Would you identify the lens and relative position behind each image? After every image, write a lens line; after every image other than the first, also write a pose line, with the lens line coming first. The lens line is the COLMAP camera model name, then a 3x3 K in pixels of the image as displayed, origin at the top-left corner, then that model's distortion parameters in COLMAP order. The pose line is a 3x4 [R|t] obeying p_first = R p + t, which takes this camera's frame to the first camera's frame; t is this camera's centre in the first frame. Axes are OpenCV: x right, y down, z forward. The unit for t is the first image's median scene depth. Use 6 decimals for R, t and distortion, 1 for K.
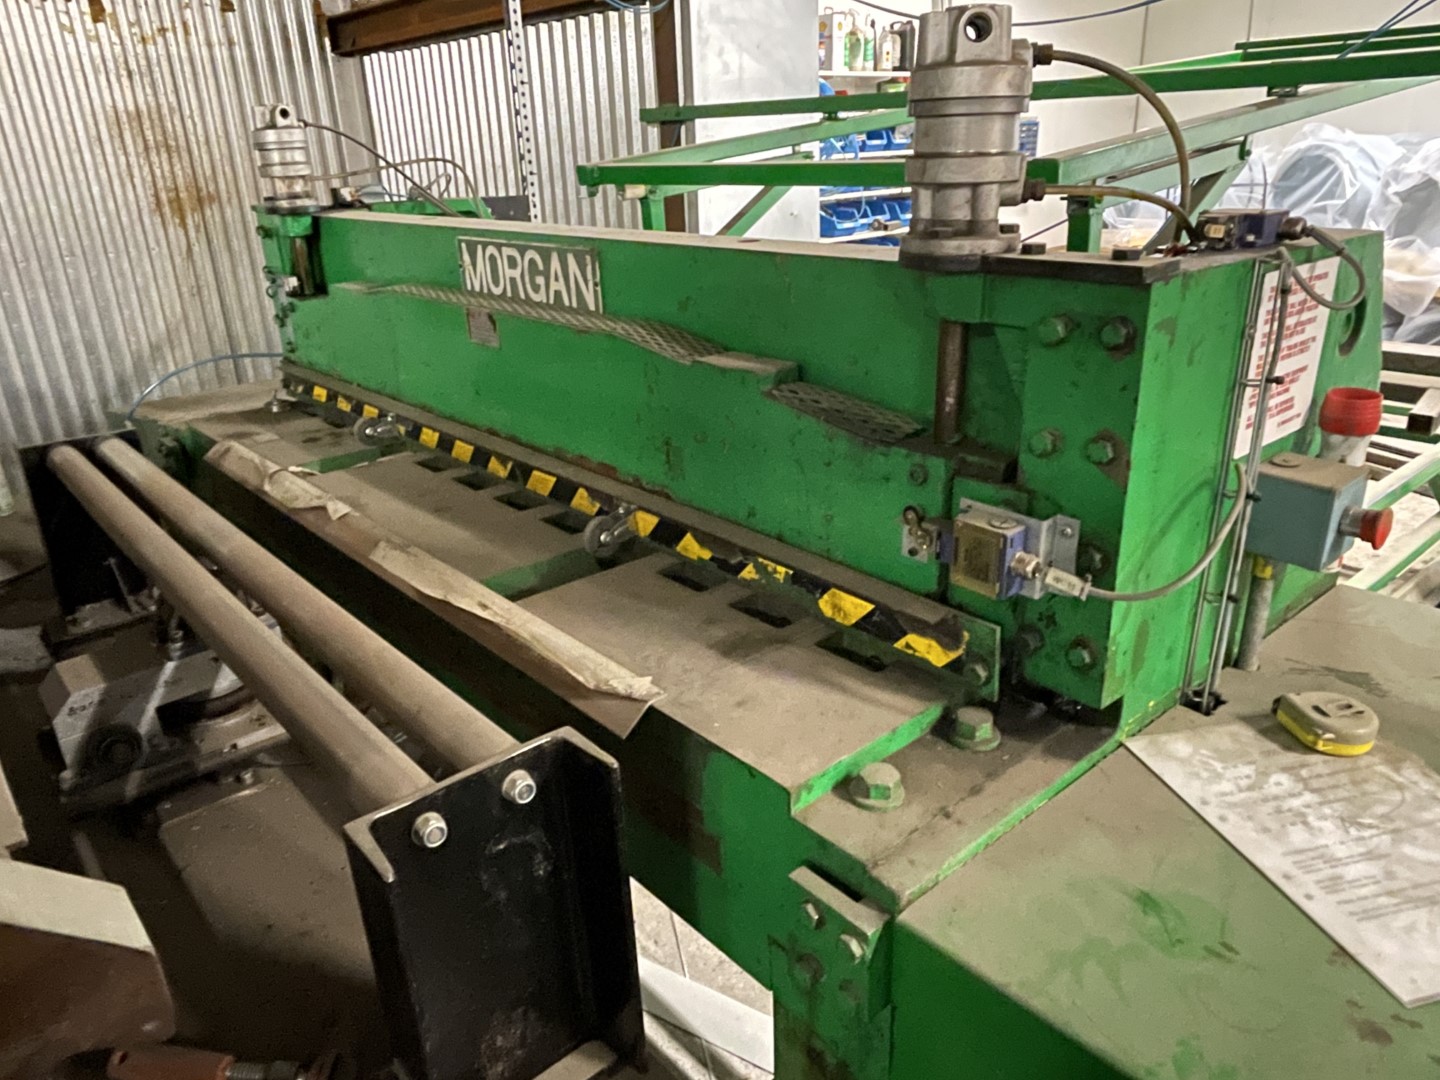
lens RADIAL K [[1004.1, 0, 723.0], [0, 1004.1, 543.1], [0, 0, 1]] dist [-0.003519, -0.002178]
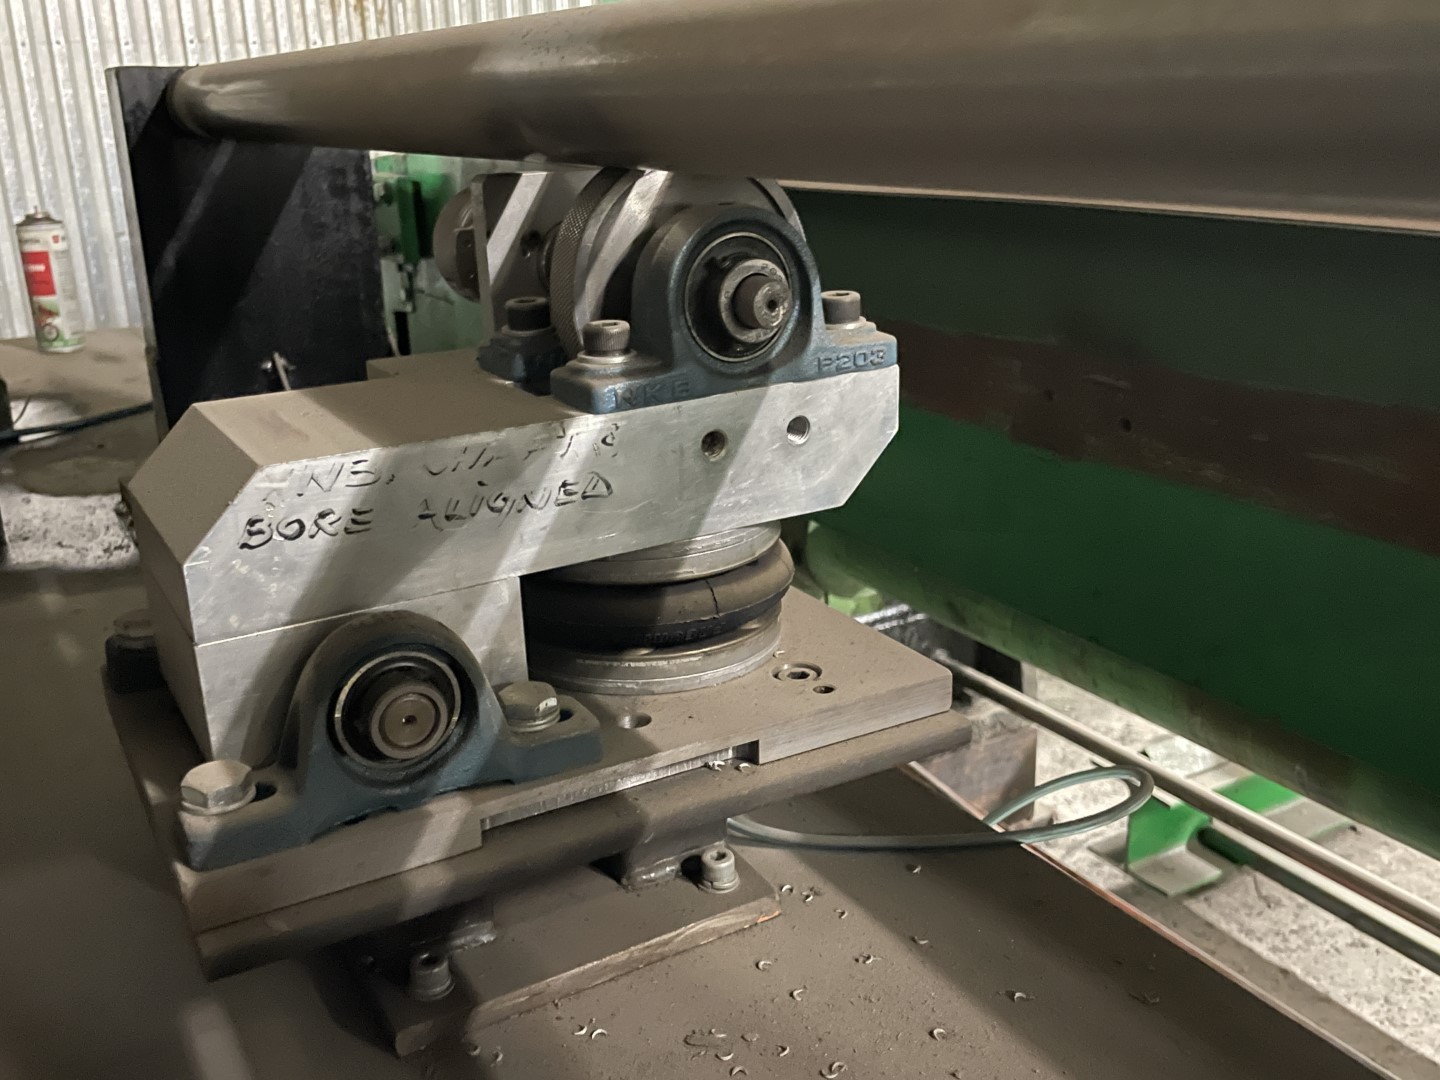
lens RADIAL K [[1328.0, 0, 718.1], [0, 1328.0, 536.3], [0, 0, 1]] dist [0.057820, 0.000000]
pose [[0.982890, 0.077743, -0.166981, -0.453441], [-0.087104, 0.994970, -0.049477, 0.167041], [0.162294, 0.063175, 0.984718, 0.649593]]
